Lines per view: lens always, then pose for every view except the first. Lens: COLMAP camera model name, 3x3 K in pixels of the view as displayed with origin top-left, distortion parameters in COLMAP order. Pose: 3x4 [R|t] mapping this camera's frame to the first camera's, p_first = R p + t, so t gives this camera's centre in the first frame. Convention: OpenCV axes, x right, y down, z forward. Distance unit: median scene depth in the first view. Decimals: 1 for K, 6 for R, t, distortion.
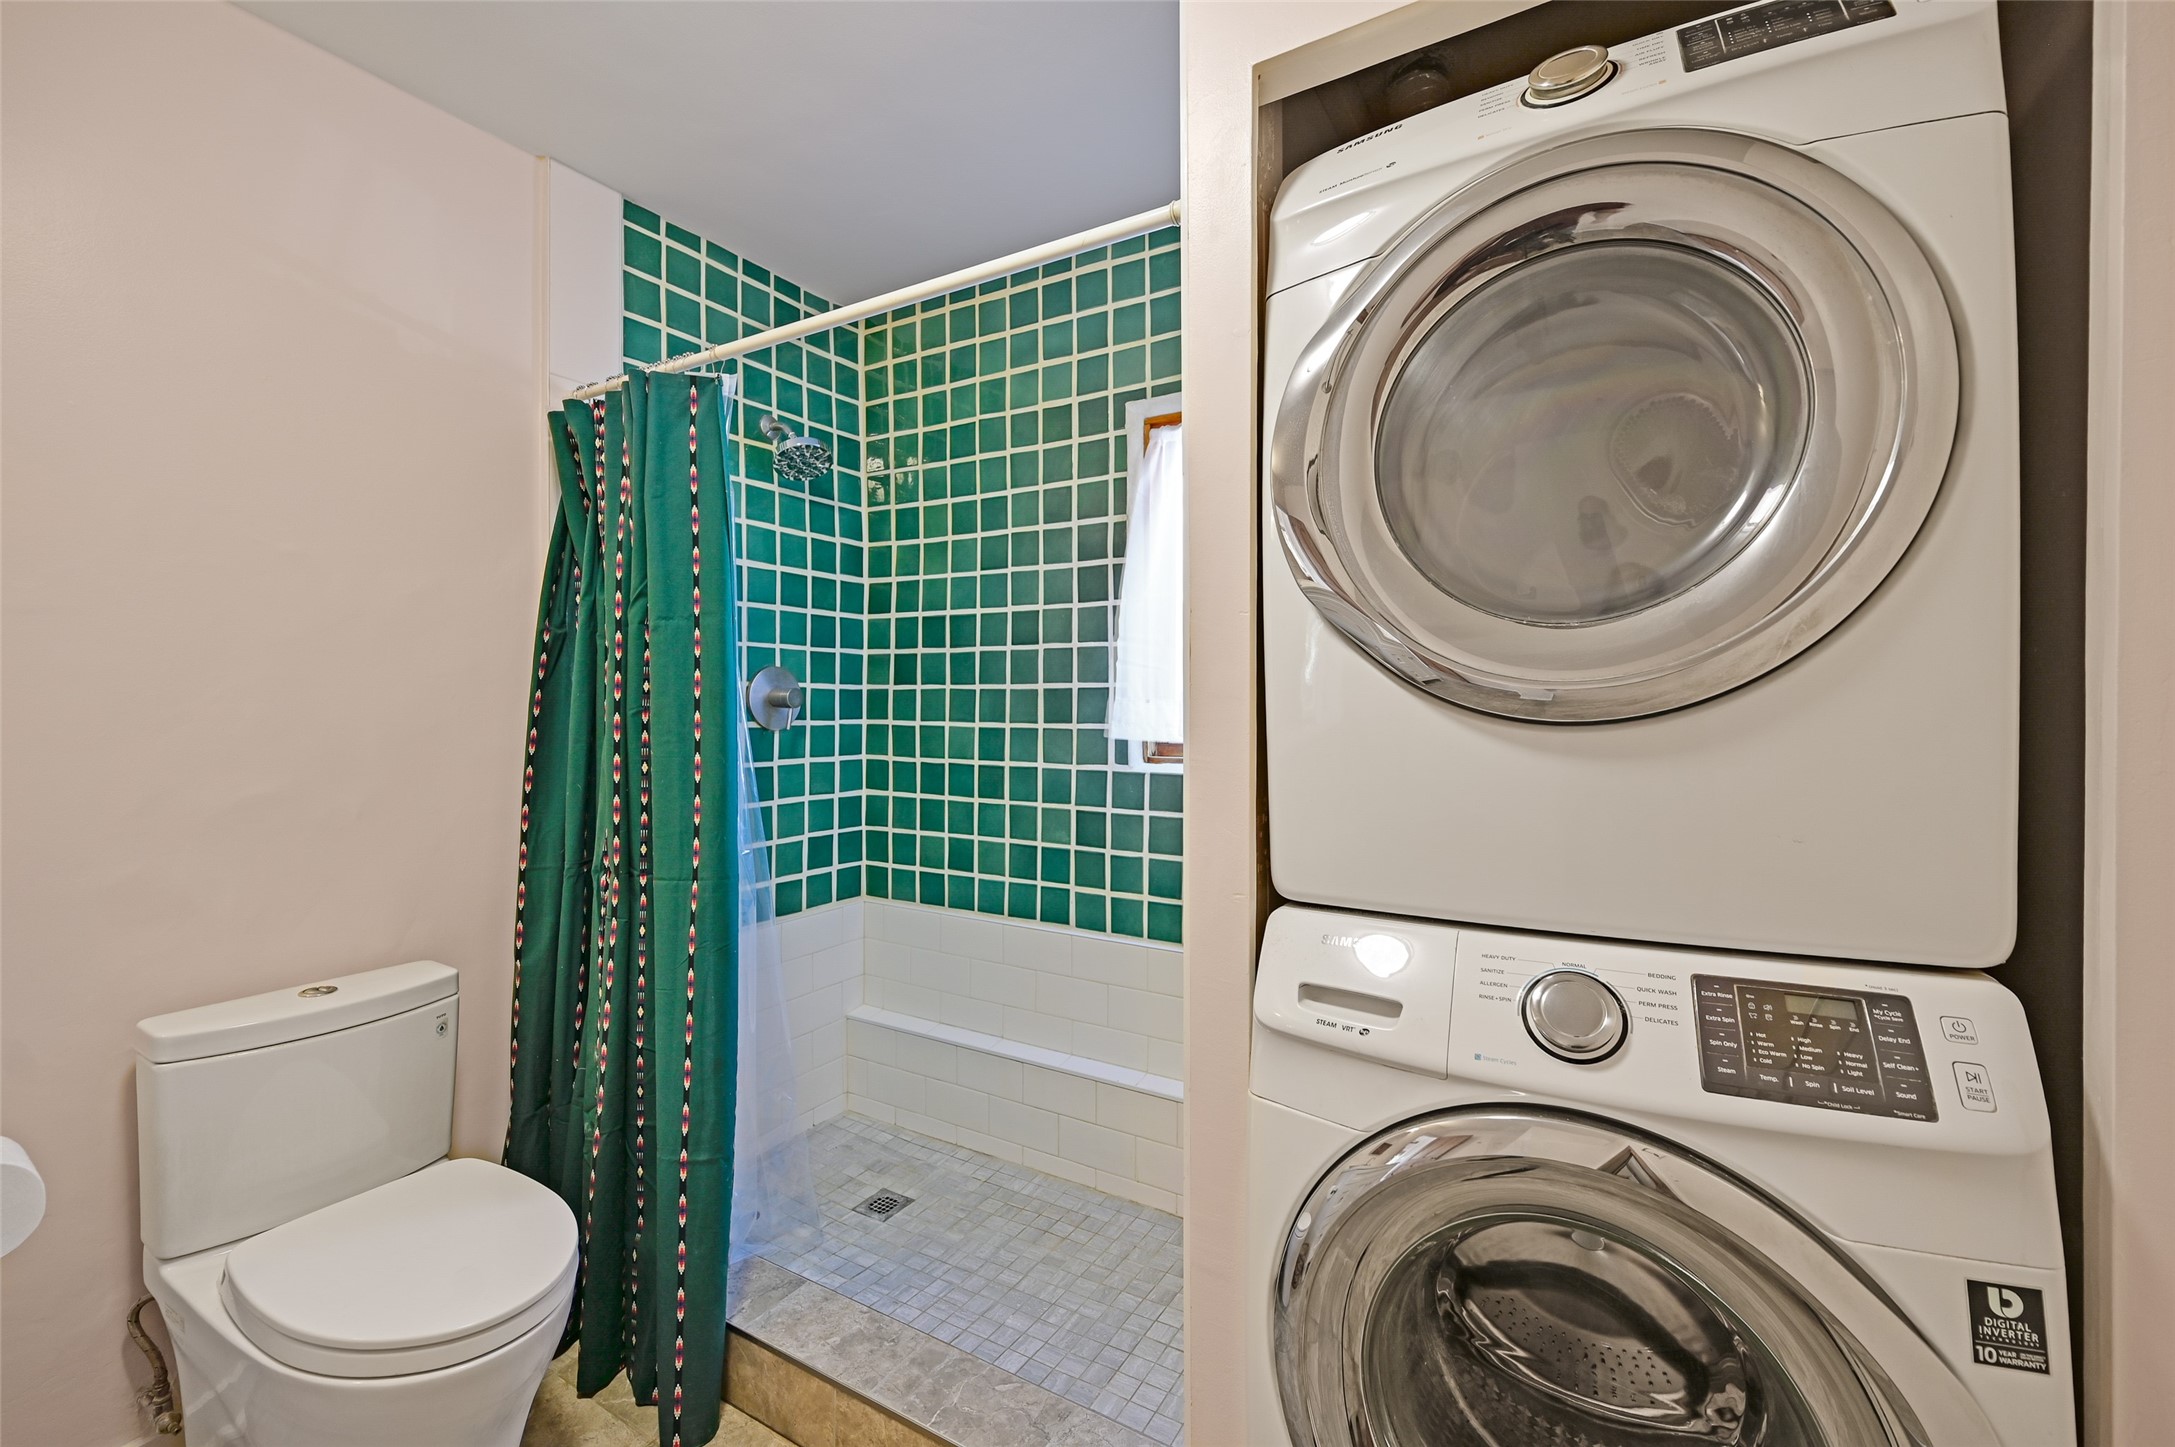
lens RADIAL K [[873.6, 0, 1073.0], [0, 873.6, 715.6], [0, 0, 1]] dist [0.000424, 0.000364]
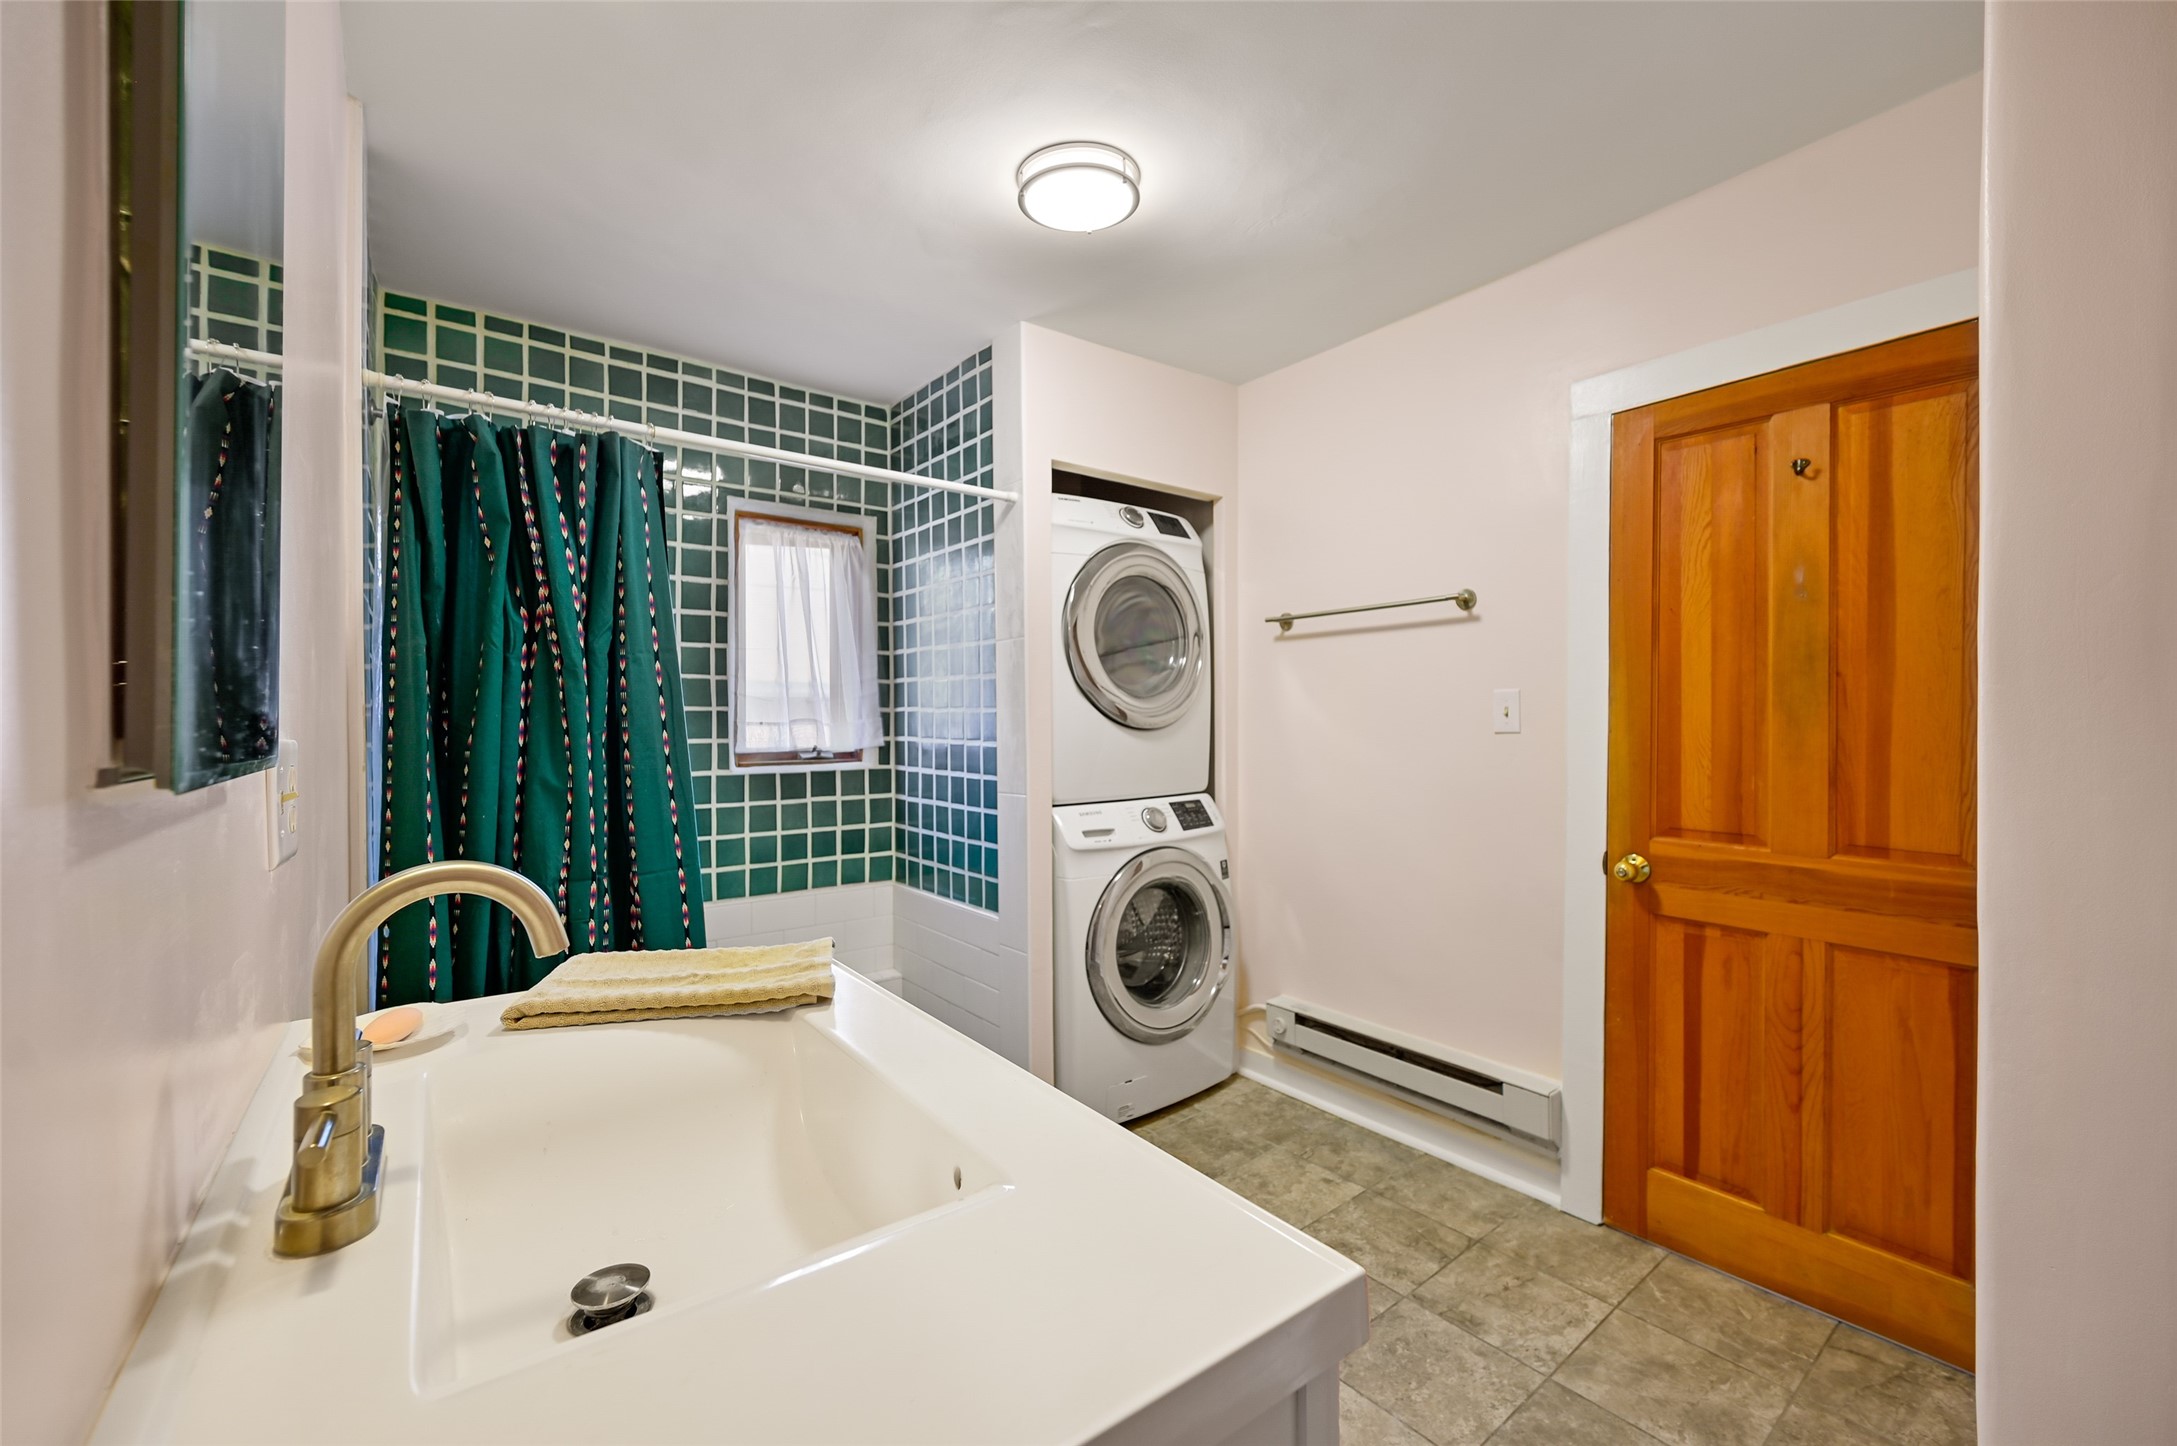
lens RADIAL K [[874.4, 0, 1073.9], [0, 874.4, 715.1], [0, 0, 1]] dist [0.000424, 0.000364]
pose [[0.389204, 0.003343, 0.921145, -1.593828], [0.015772, 0.999823, -0.010293, -0.006244], [-0.921016, 0.018534, 0.389083, 0.010041]]
